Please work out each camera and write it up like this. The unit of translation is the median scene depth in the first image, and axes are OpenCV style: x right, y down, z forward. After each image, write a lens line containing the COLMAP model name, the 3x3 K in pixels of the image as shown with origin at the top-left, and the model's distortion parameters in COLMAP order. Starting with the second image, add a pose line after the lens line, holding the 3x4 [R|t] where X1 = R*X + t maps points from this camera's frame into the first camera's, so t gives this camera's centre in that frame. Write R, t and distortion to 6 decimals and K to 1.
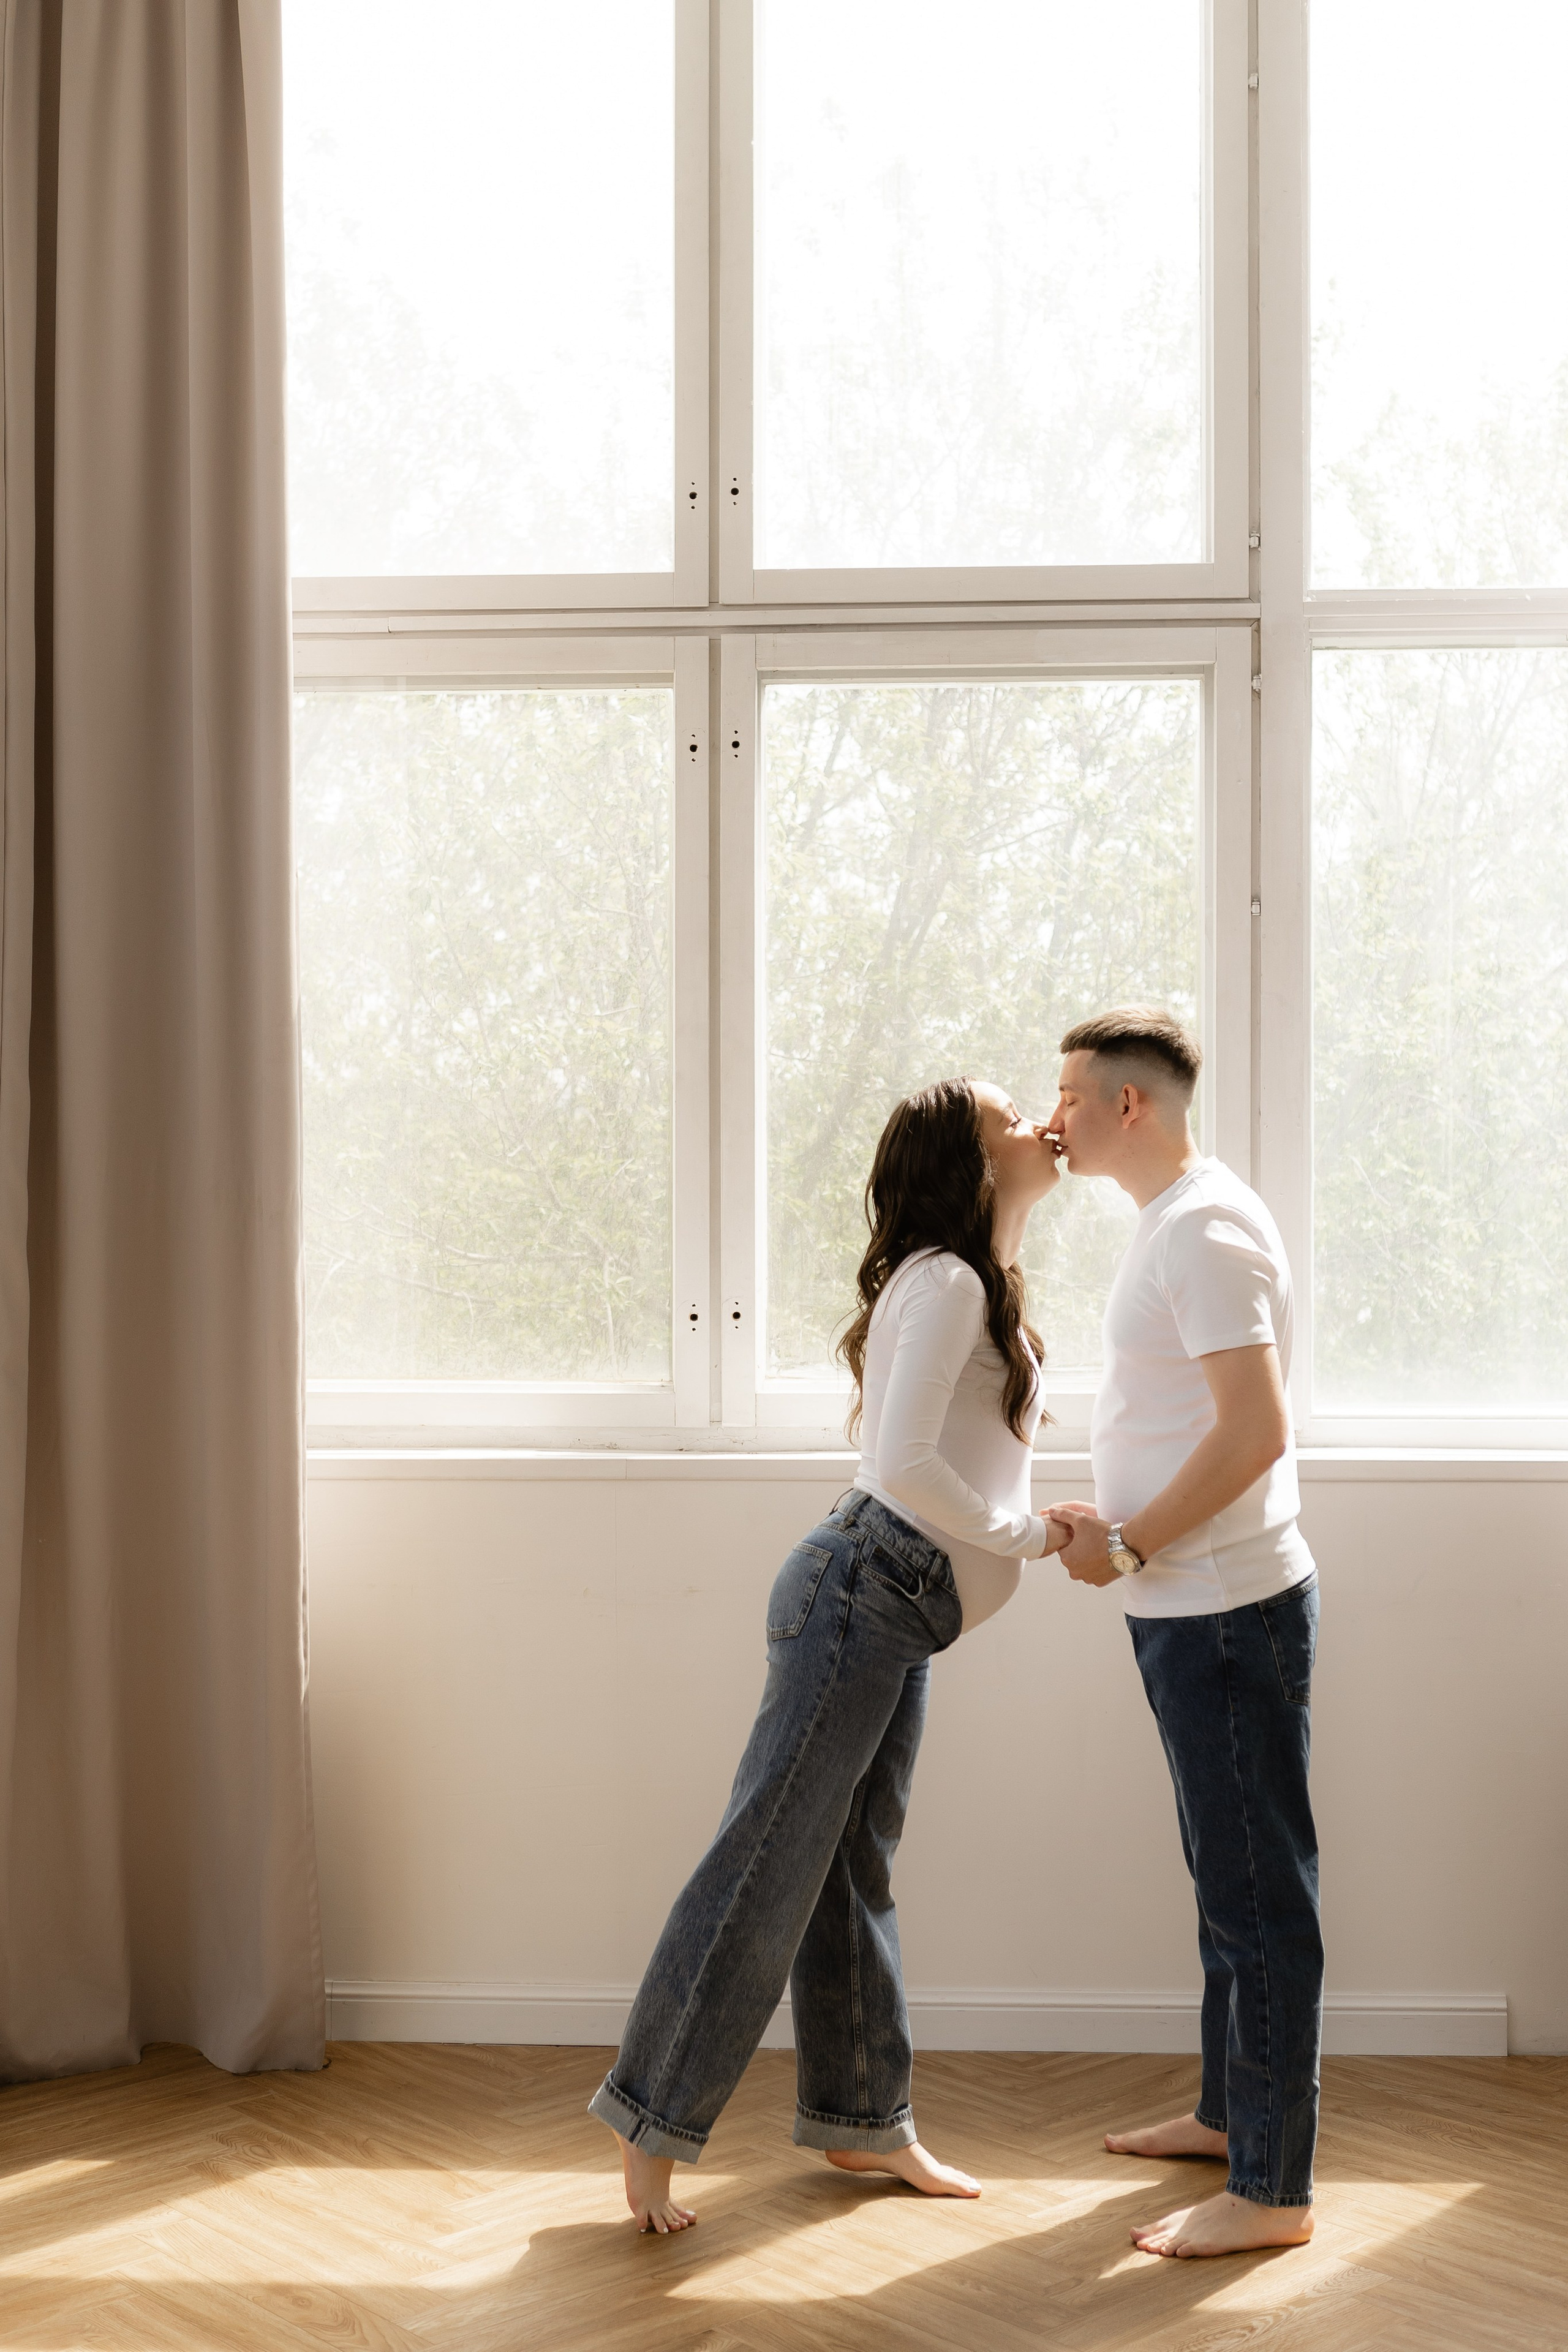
lens RADIAL K [[2862.4, 0, 784.4], [0, 2862.4, 1172.2], [0, 0, 1]] dist [0.022801, 0.000000]
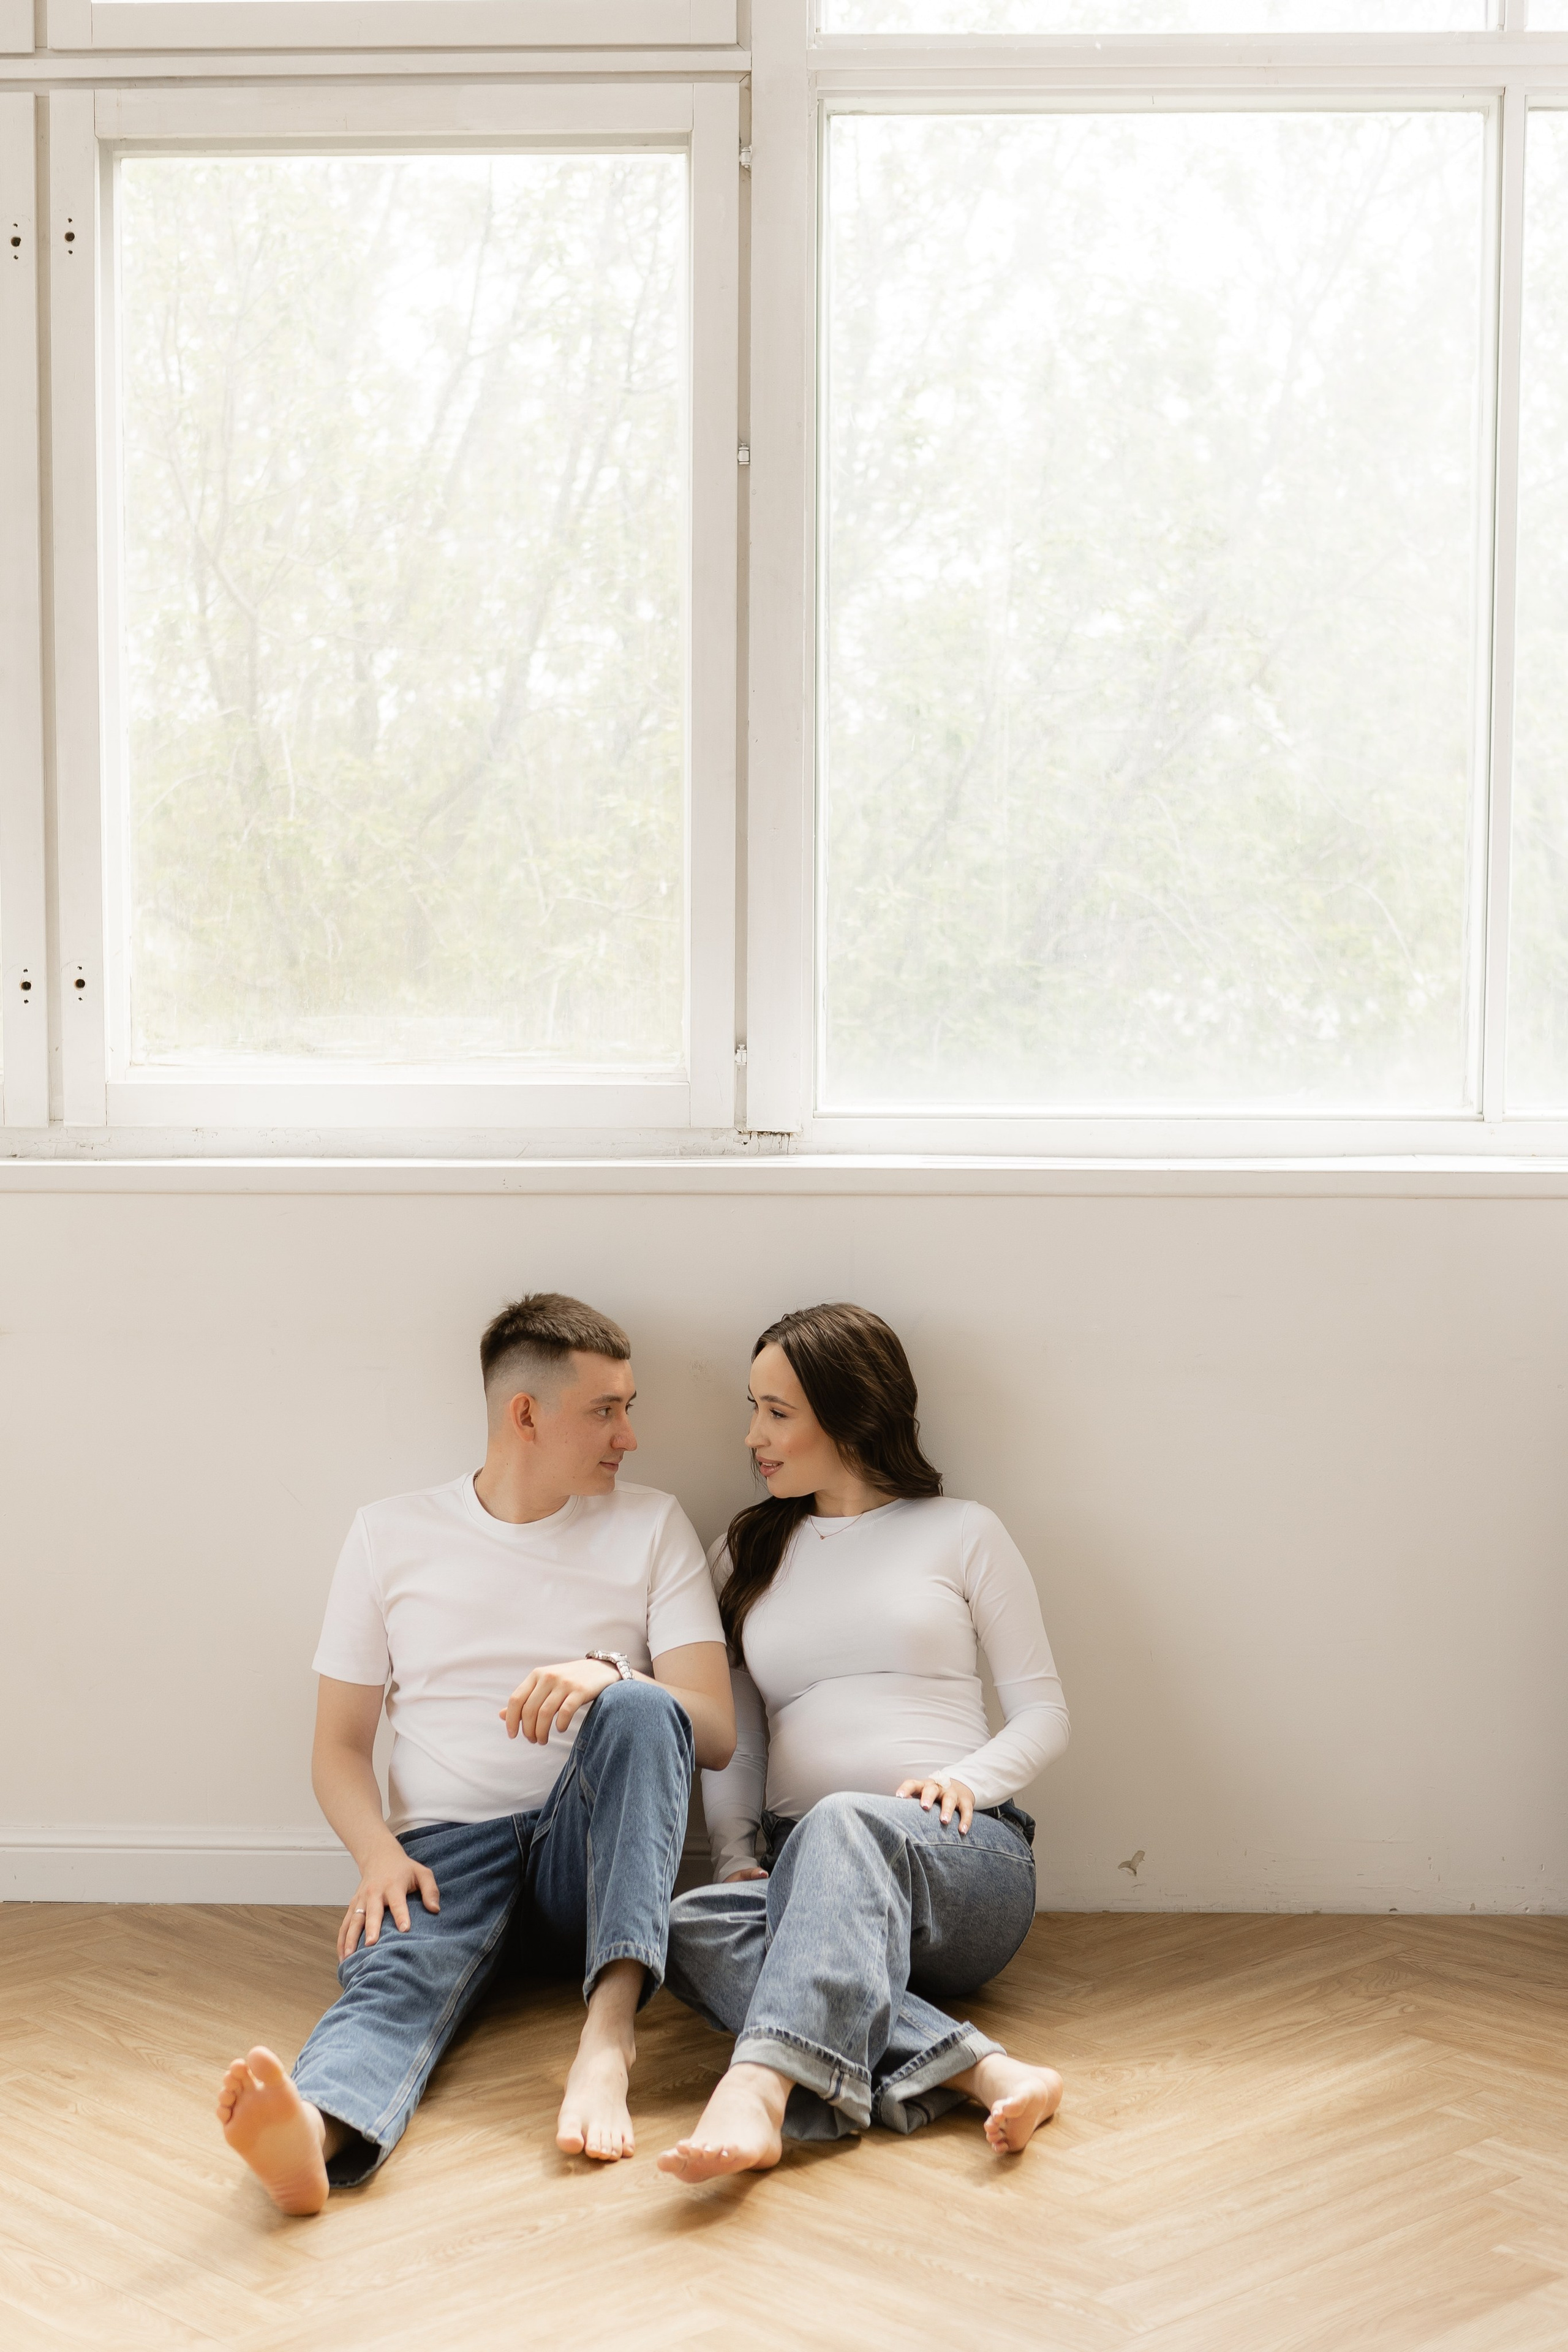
lens RADIAL K [[3737.8, 0, 783.1], [0, 3737.8, 1179.7], [0, 0, 1]] dist [-0.043894, 0.000000]
pose [[0.999881, 0.001515, 0.015380, 0.158654], [-0.003086, 0.994716, 0.102615, -0.001600], [-0.015143, -0.102651, 0.994602, -0.015530]]
